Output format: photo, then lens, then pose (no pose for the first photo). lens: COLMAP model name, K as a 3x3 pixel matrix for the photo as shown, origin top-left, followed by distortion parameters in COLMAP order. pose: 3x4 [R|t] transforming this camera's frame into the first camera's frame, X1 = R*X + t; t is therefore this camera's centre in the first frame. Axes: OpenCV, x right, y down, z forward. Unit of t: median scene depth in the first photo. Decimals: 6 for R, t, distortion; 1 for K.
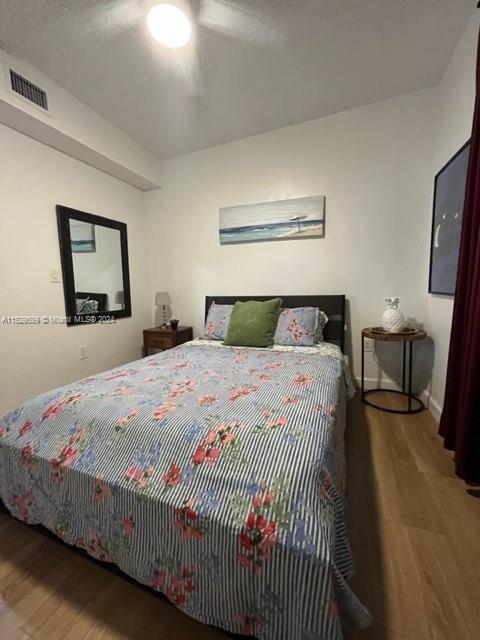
lens RADIAL K [[256.4, 0, 240.7], [0, 256.4, 318.1], [0, 0, 1]] dist [-0.004138, 0.001124]
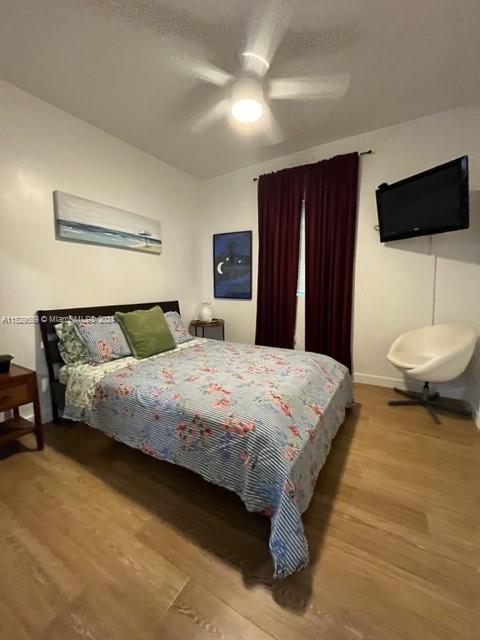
lens RADIAL K [[256.4, 0, 241.2], [0, 256.4, 316.8], [0, 0, 1]] dist [-0.004138, 0.001124]
pose [[0.153874, -0.097116, 0.983306, -0.870972], [0.116124, 0.990039, 0.079609, -0.074733], [-0.981243, 0.101936, 0.163619, 0.454046]]
